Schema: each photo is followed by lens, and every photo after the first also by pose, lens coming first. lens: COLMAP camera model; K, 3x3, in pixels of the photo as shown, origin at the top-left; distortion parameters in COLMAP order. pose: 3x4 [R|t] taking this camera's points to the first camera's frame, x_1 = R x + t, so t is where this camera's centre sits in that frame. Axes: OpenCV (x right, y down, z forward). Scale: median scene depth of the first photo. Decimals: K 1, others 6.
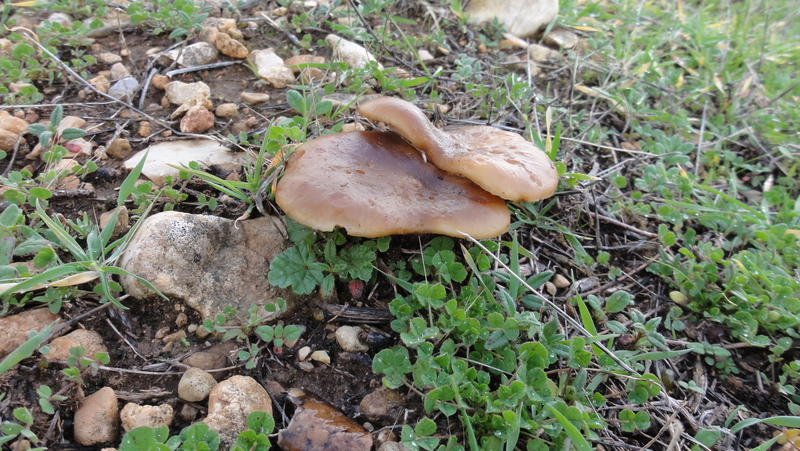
lens RADIAL K [[570.6, 0, 400.0], [0, 570.6, 225.5], [0, 0, 1]] dist [-0.003913, -0.002995]
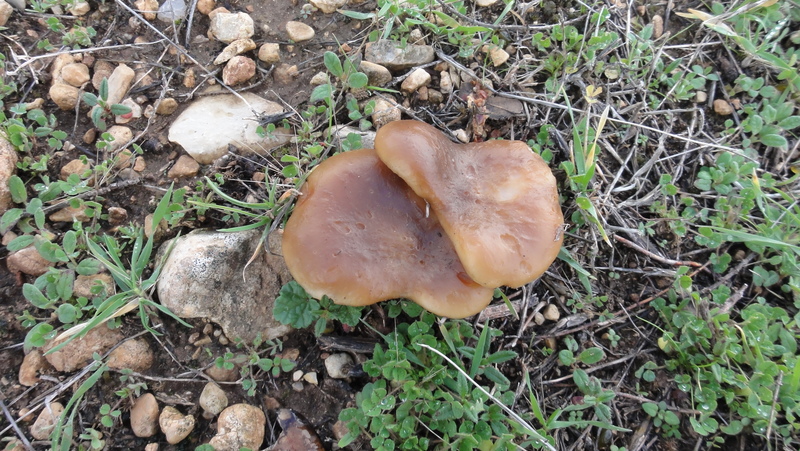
lens RADIAL K [[570.6, 0, 400.0], [0, 570.6, 225.5], [0, 0, 1]] dist [-0.003913, -0.002995]
pose [[0.969129, 0.183232, -0.164971, 0.193288], [-0.078047, 0.862685, 0.499684, -0.691600], [0.233876, -0.471383, 0.850353, 0.135598]]
